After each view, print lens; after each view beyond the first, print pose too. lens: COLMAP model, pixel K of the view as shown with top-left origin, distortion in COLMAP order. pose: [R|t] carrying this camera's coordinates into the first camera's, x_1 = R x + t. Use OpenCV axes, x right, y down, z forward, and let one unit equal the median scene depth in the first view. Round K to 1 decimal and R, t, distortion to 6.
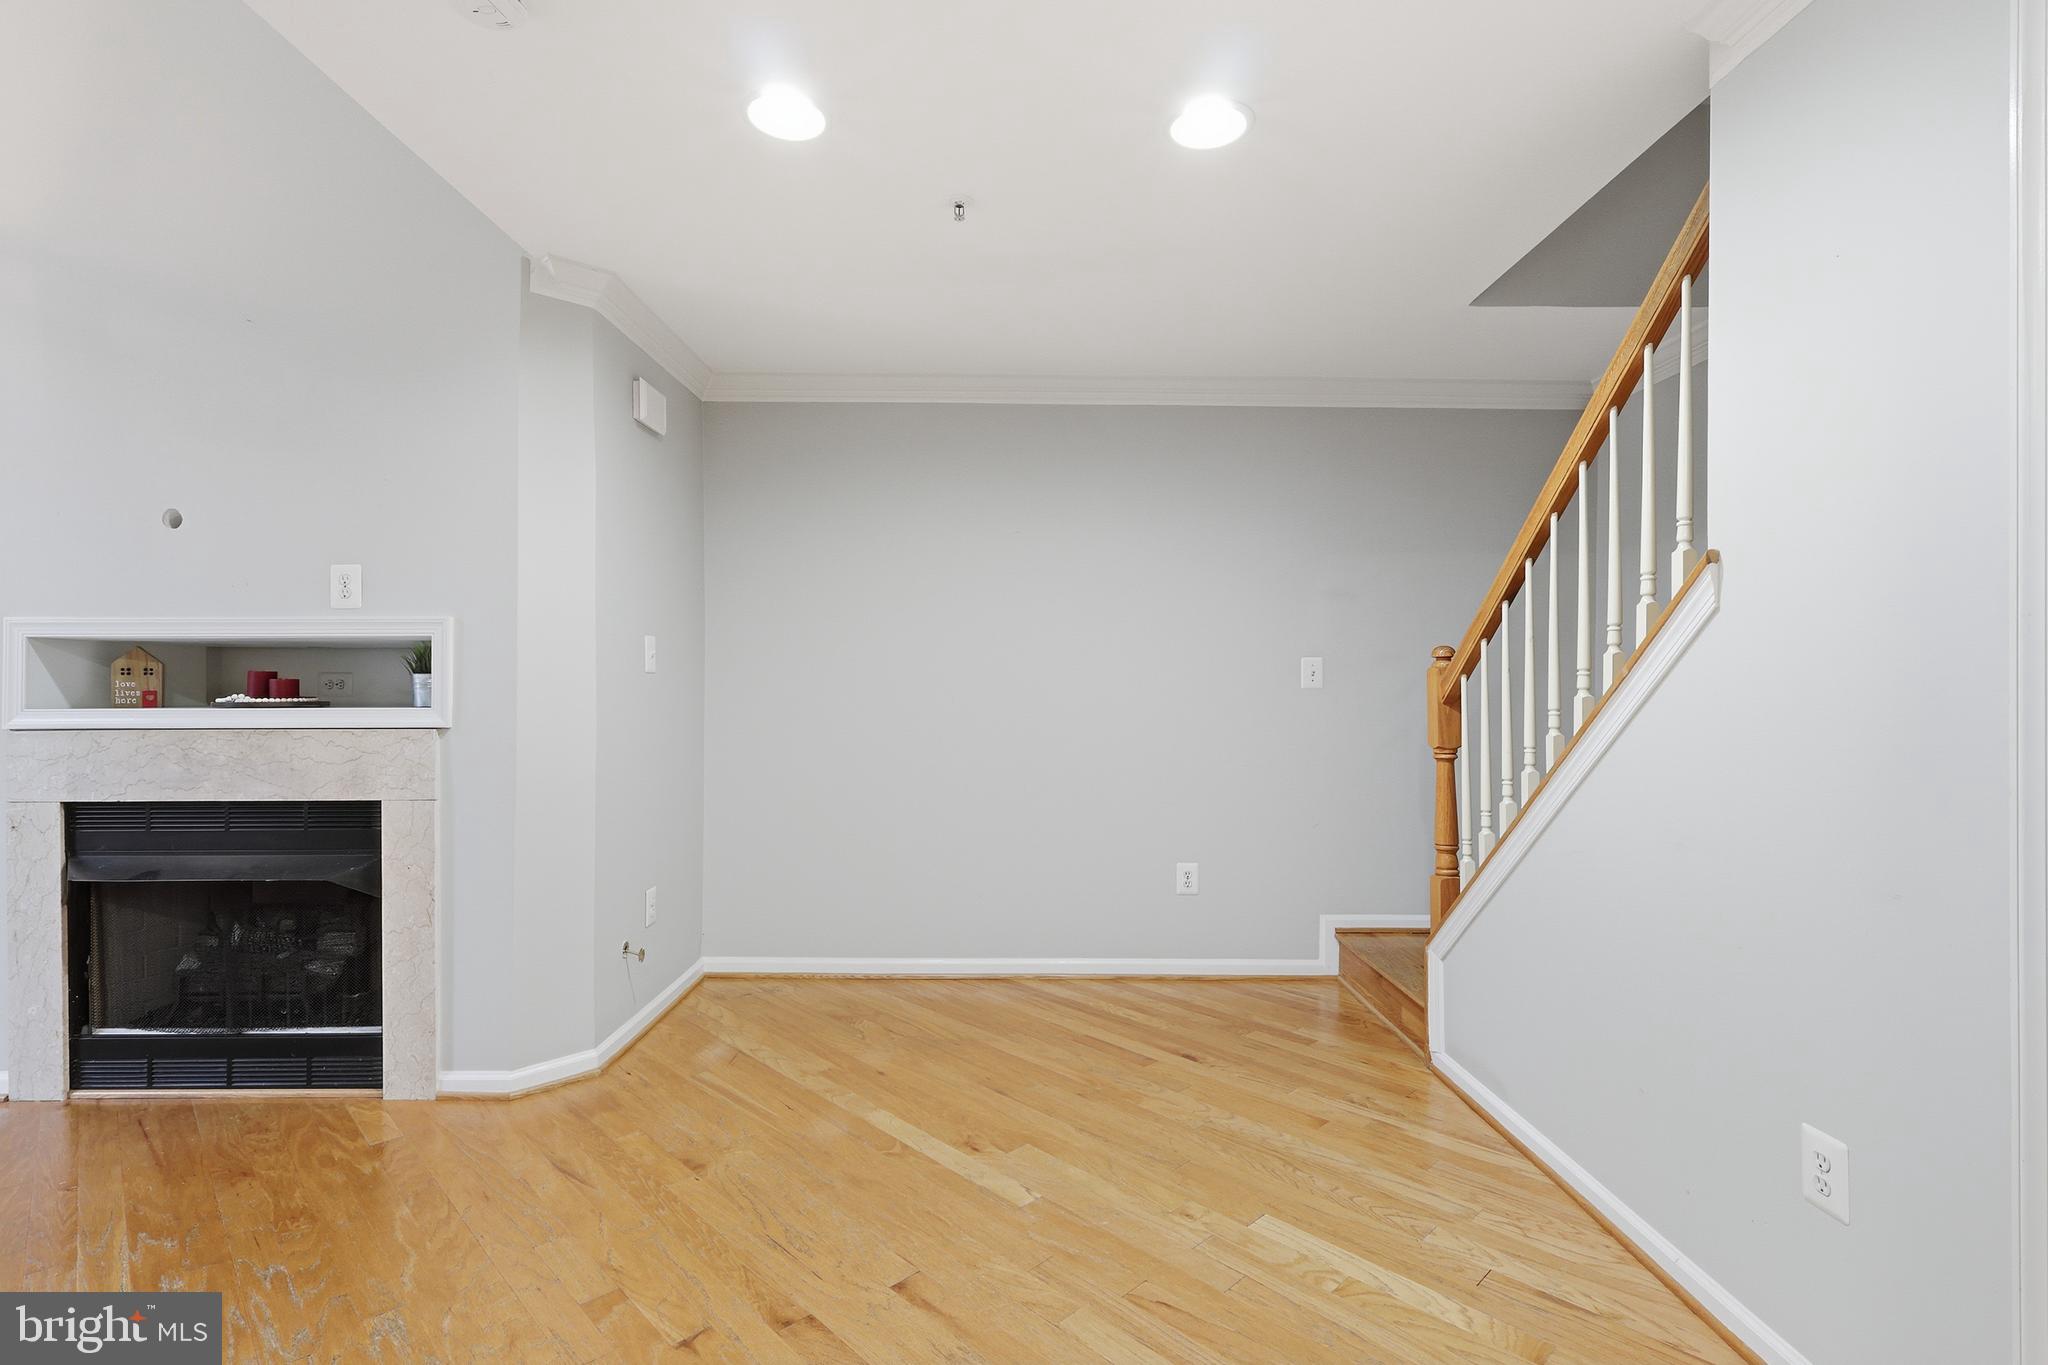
lens RADIAL K [[956.7, 0, 1021.4], [0, 956.7, 685.0], [0, 0, 1]] dist [0.001589, 0.000320]
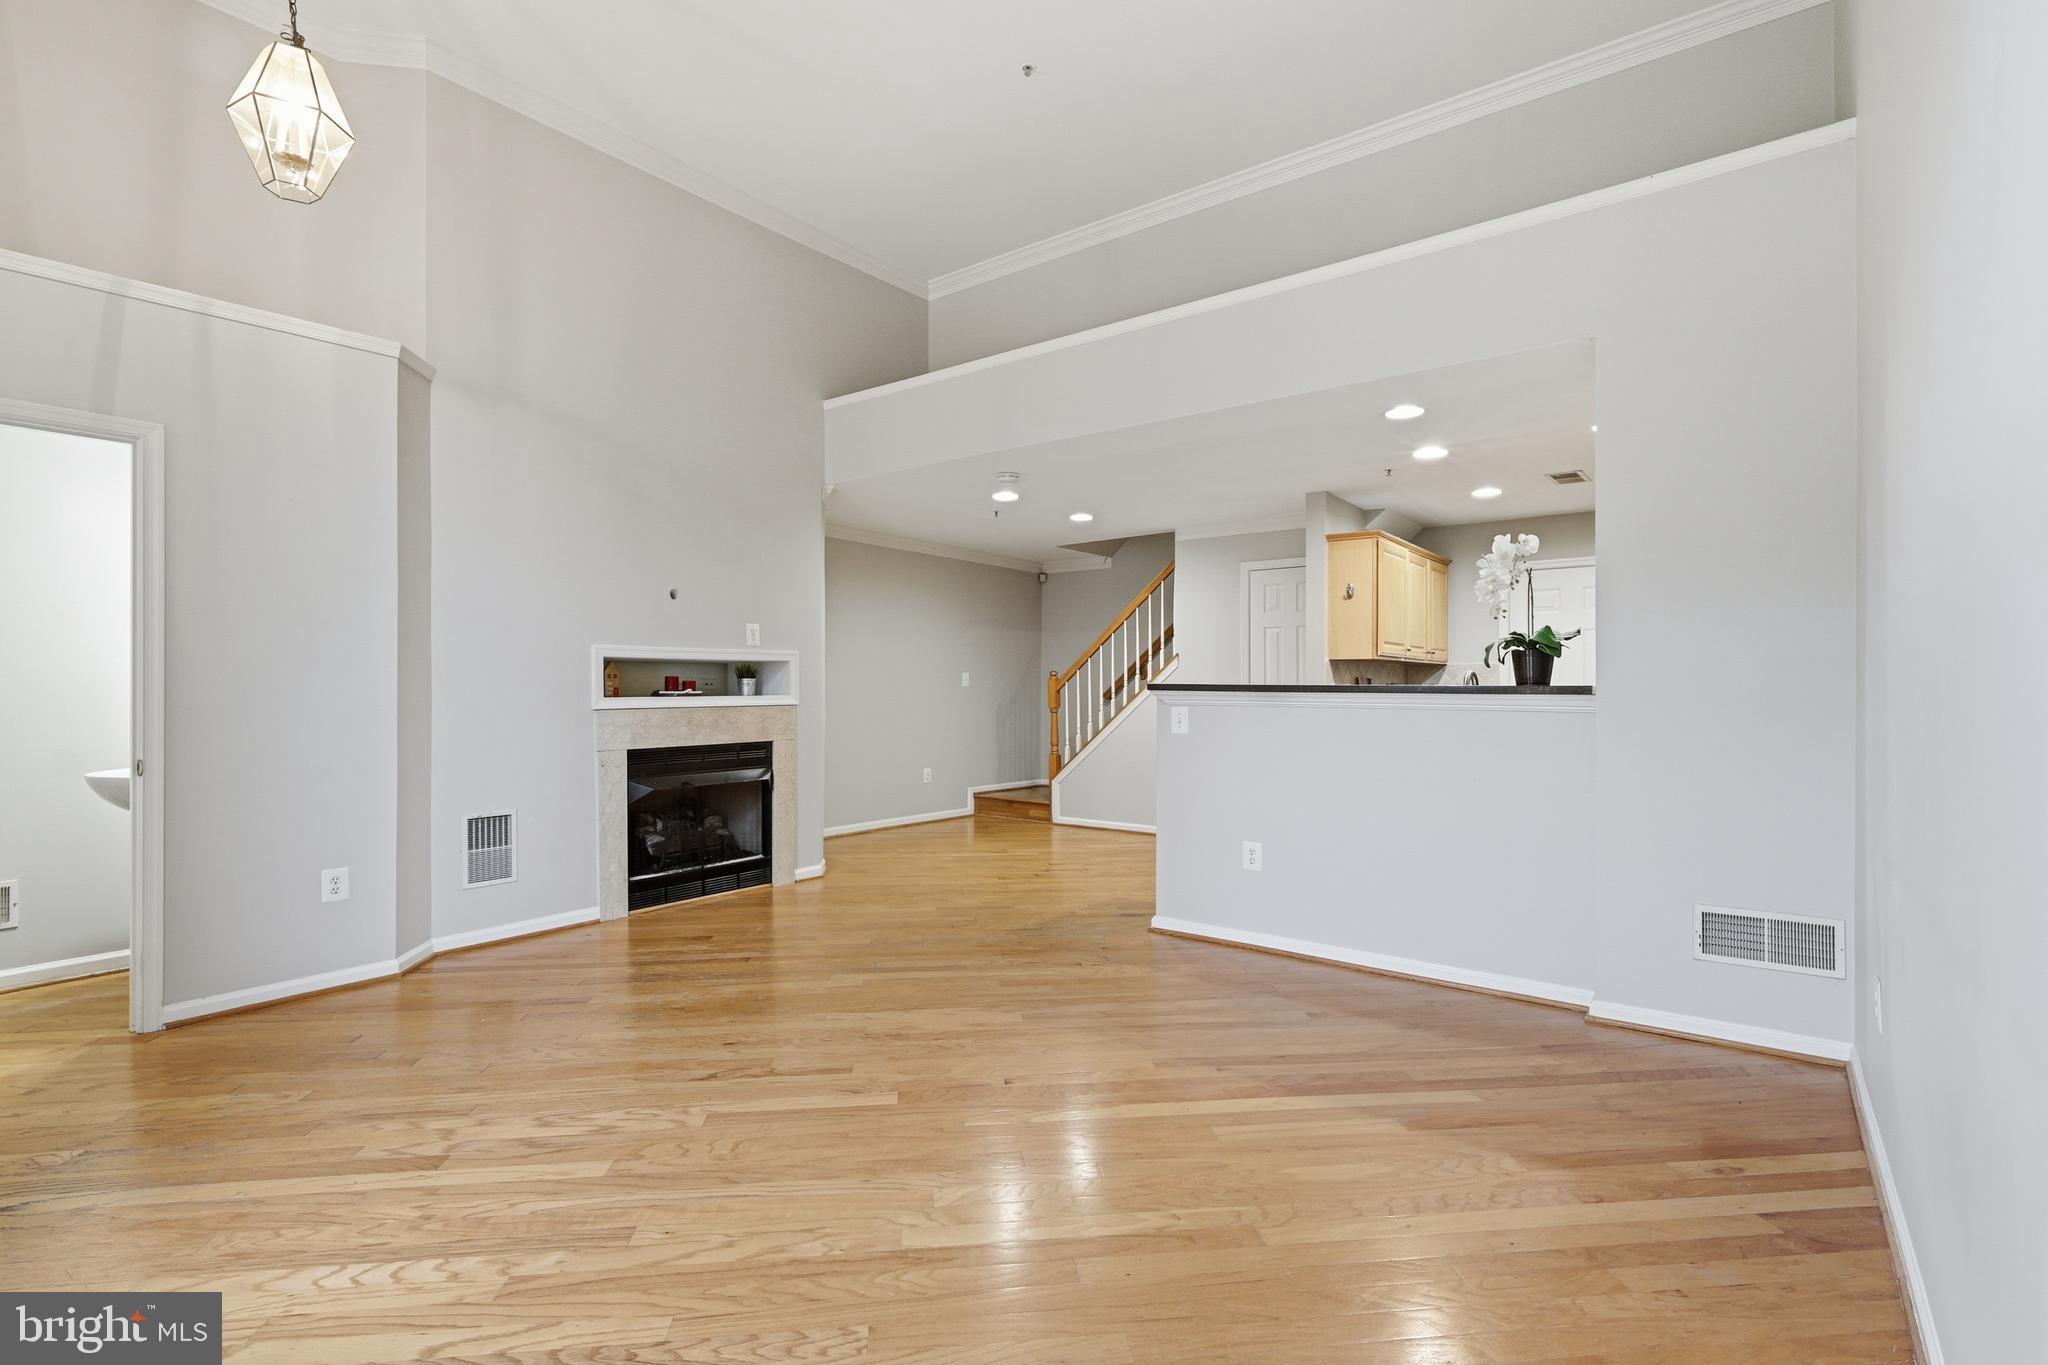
lens RADIAL K [[956.7, 0, 1021.4], [0, 956.7, 685.0], [0, 0, 1]] dist [0.001589, 0.000320]
pose [[0.612119, 0.007616, 0.790729, -1.816400], [-0.020028, 0.999782, 0.005874, -0.021295], [-0.790512, -0.019432, 0.612138, -0.609650]]
